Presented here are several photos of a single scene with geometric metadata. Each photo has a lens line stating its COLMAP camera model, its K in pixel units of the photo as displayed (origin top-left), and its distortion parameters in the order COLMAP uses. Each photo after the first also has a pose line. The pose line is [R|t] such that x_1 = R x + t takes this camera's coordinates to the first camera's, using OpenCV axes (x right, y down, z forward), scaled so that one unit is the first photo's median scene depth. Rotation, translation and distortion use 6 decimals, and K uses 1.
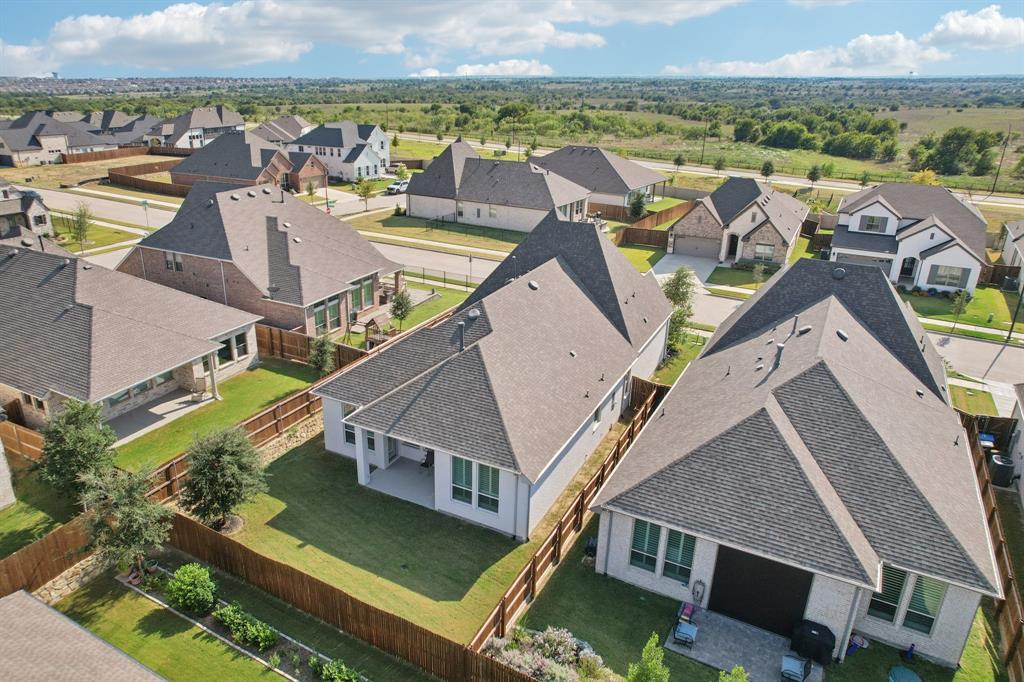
lens RADIAL K [[661.9, 0, 504.6], [0, 661.9, 342.4], [0, 0, 1]] dist [-0.064264, 0.055613]
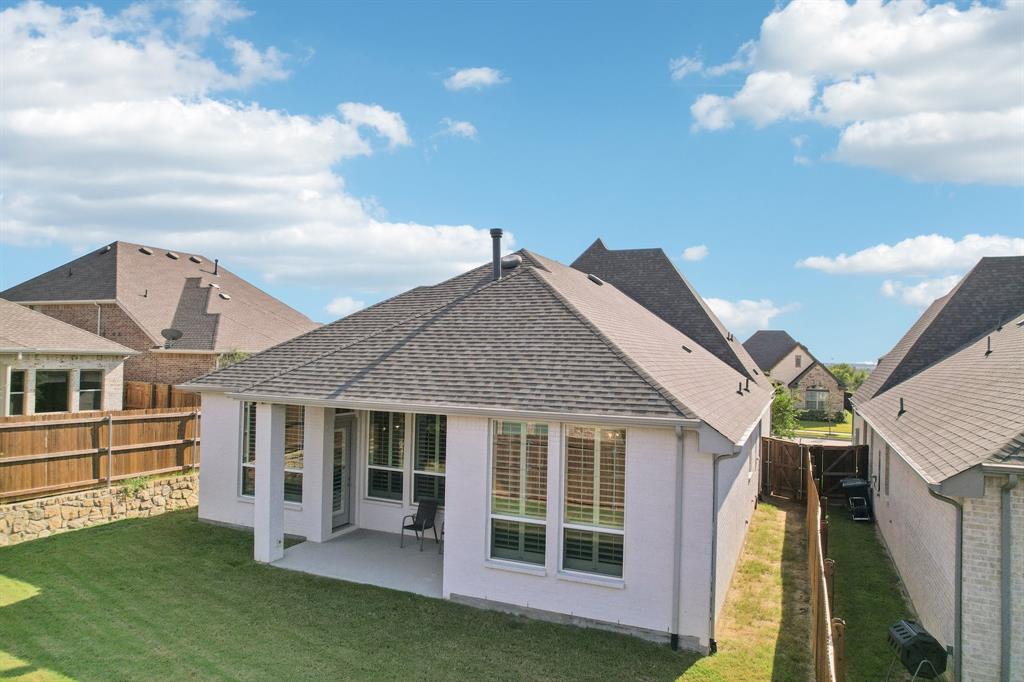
lens RADIAL K [[661.9, 0, 504.6], [0, 661.9, 342.4], [0, 0, 1]] dist [-0.064264, 0.055613]
pose [[0.998377, 0.009856, 0.056097, -0.071749], [0.013321, 0.917187, -0.398234, 0.209982], [-0.055377, 0.398335, 0.915567, 0.458629]]
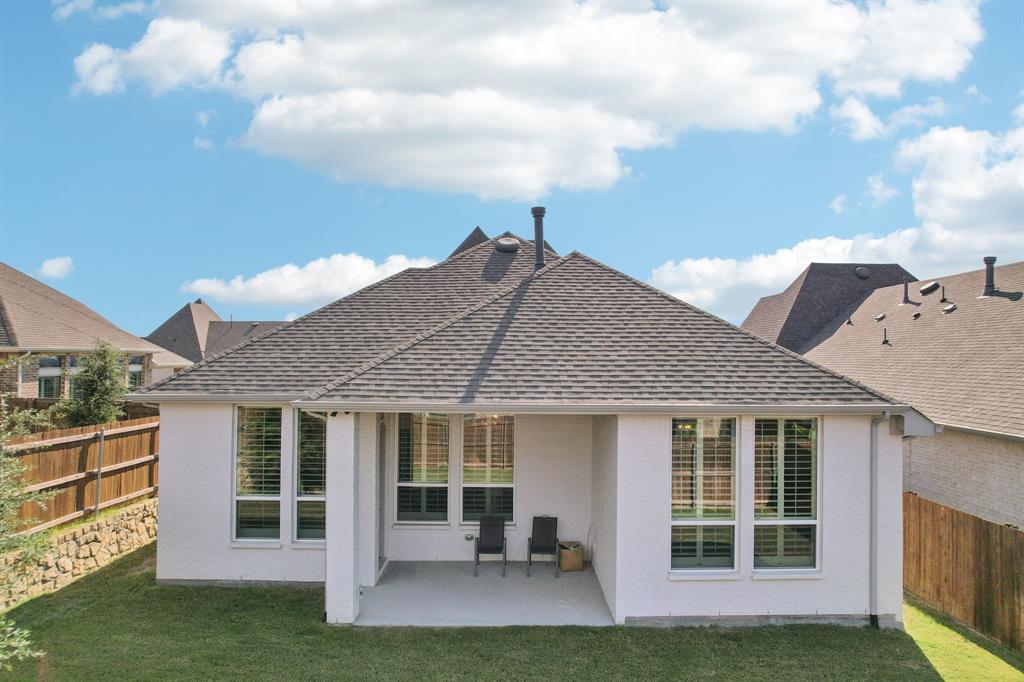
lens RADIAL K [[671.0, 0, 507.5], [0, 671.0, 341.8], [0, 0, 1]] dist [-0.073381, 0.069010]
pose [[0.879408, 0.004104, 0.476051, -0.246333], [0.183490, 0.919782, -0.346890, 0.177522], [-0.439287, 0.392408, 0.808111, 0.542353]]
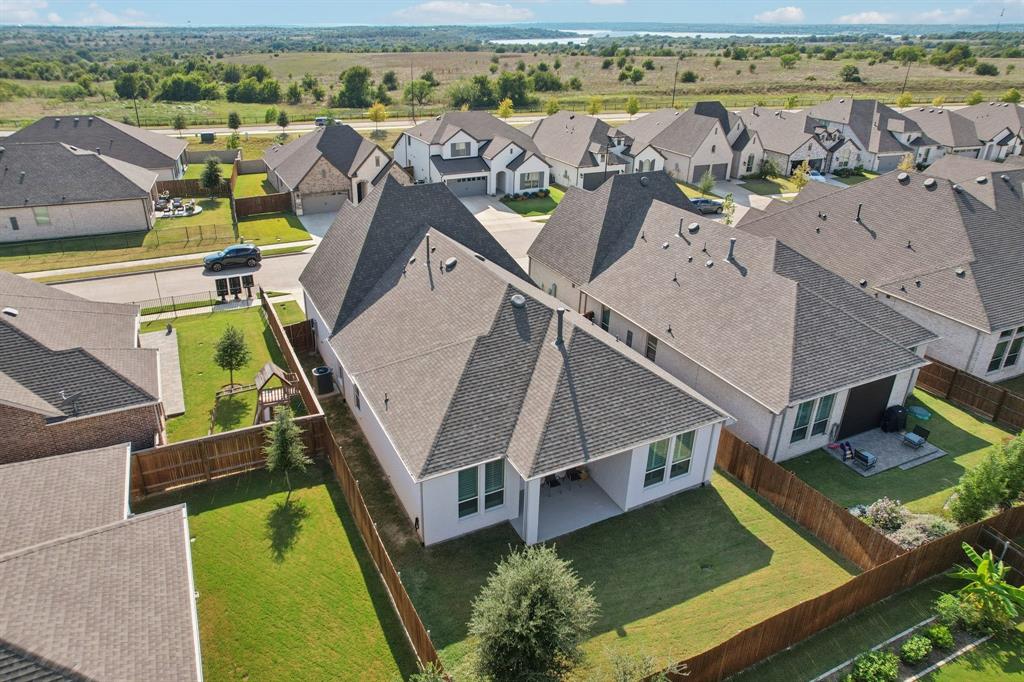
lens RADIAL K [[653.0, 0, 495.5], [0, 653.0, 310.1], [0, 0, 1]] dist [-0.064510, 0.051645]
pose [[0.599579, -0.320845, 0.733187, -0.601586], [0.299401, 0.939524, 0.166297, -0.159160], [-0.742202, 0.119808, 0.659380, 0.412550]]
